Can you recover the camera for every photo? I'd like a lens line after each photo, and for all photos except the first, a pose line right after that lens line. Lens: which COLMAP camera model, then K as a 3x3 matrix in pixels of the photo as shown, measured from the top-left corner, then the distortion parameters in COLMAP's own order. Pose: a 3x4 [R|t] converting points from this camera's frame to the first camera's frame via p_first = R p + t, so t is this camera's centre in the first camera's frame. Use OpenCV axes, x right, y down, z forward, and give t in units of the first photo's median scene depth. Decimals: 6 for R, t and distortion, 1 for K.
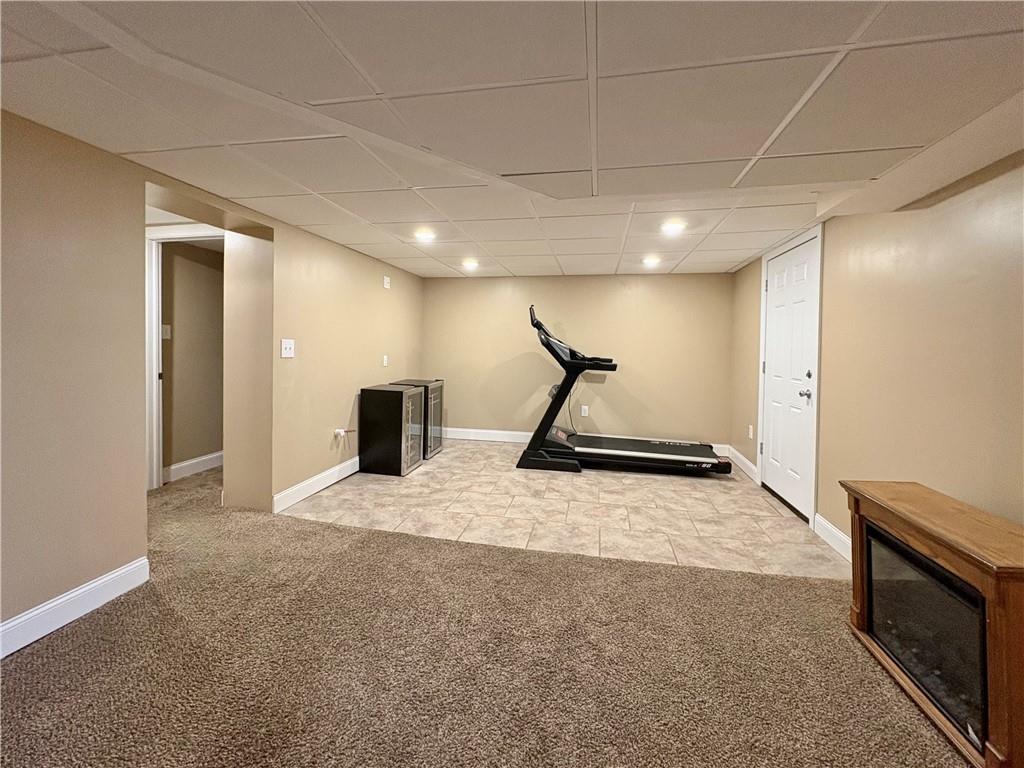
lens RADIAL K [[424.3, 0, 515.1], [0, 424.3, 370.1], [0, 0, 1]] dist [-0.000173, 0.000067]
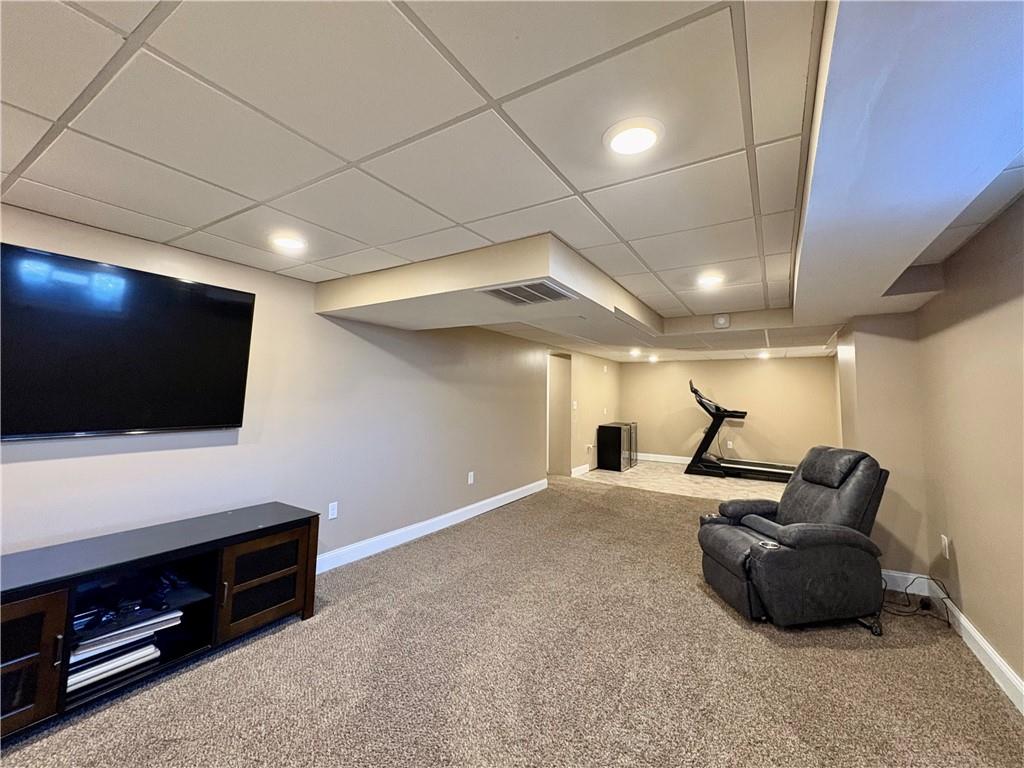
lens RADIAL K [[424.3, 0, 515.1], [0, 424.3, 370.1], [0, 0, 1]] dist [-0.000173, 0.000067]
pose [[0.935611, -0.026561, -0.352031, -0.021678], [-0.018553, 0.992088, -0.124165, 0.036507], [0.352544, 0.122701, 0.927716, -0.896375]]
